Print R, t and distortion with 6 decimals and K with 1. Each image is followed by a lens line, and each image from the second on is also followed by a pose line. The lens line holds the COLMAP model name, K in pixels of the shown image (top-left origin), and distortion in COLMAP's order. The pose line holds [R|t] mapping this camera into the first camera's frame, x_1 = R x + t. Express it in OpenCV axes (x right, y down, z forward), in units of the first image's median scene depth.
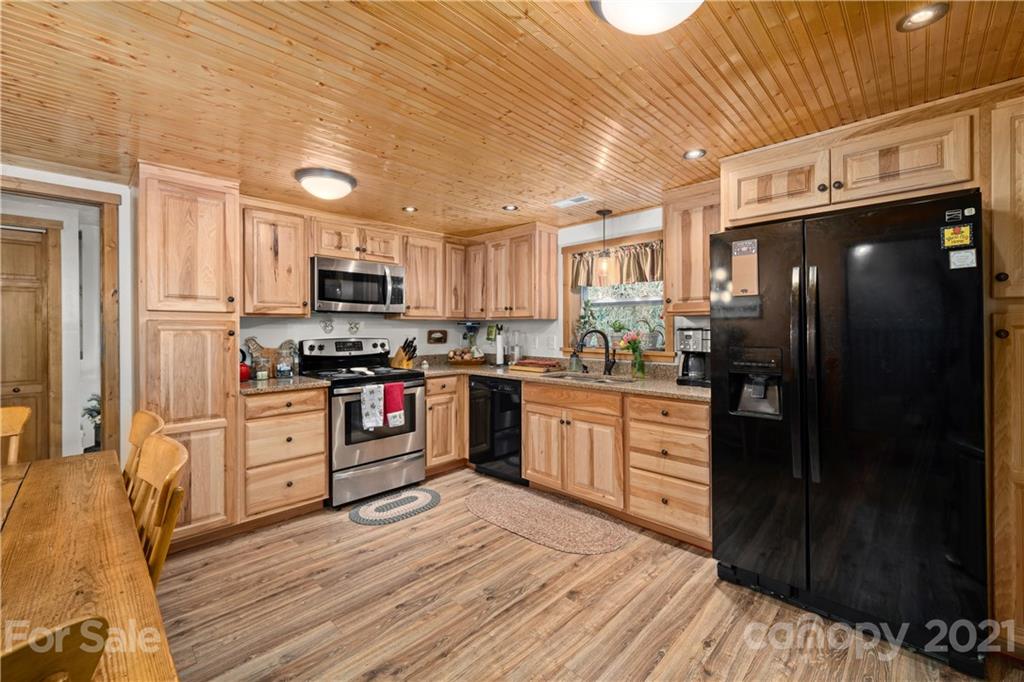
lens RADIAL K [[418.0, 0, 511.1], [0, 418.0, 331.2], [0, 0, 1]] dist [-0.003316, -0.000479]
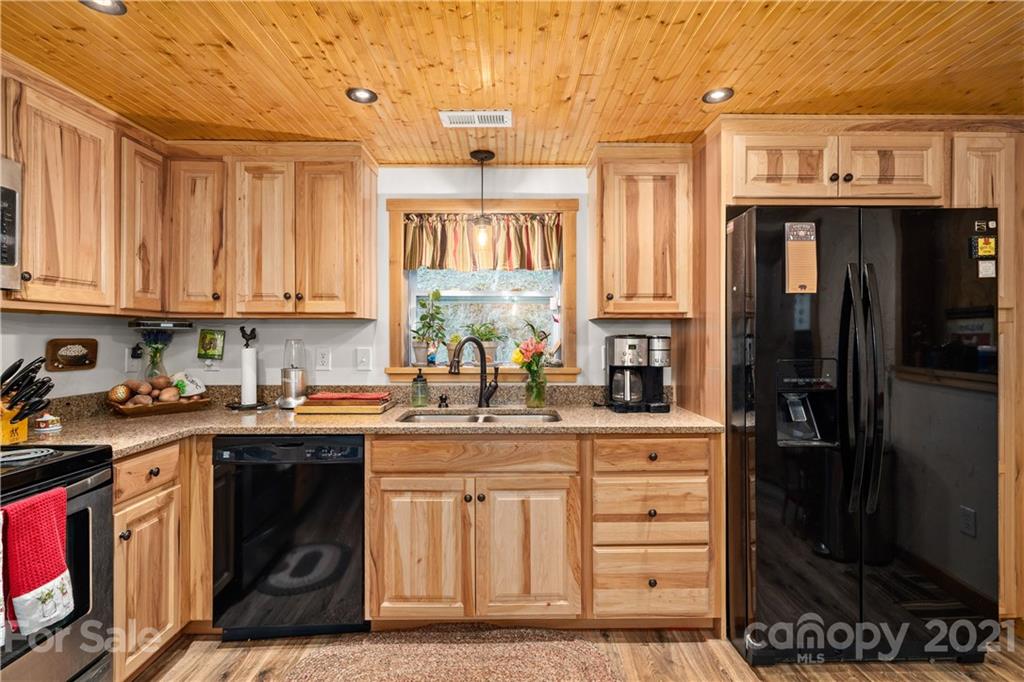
lens RADIAL K [[488.4, 0, 514.3], [0, 488.4, 337.9], [0, 0, 1]] dist [0.002256, -0.001038]
pose [[0.705004, 0.000071, 0.709203, -0.313034], [0.003298, 0.999989, -0.003379, -0.000224], [-0.709195, 0.004721, 0.704996, 0.491952]]
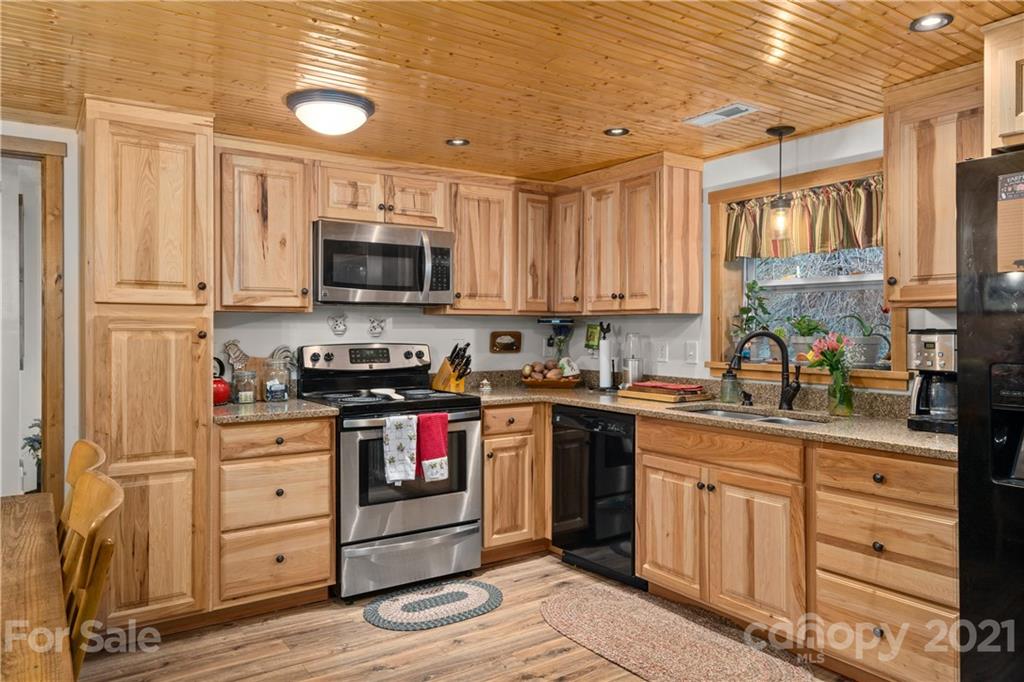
lens RADIAL K [[694.3, 0, 509.1], [0, 694.3, 332.4], [0, 0, 1]] dist [0.002018, -0.002051]
pose [[0.980410, 0.003724, -0.196933, 0.048904], [-0.003974, 0.999992, -0.000875, -0.000495], [0.196928, 0.001641, 0.980417, -0.026968]]
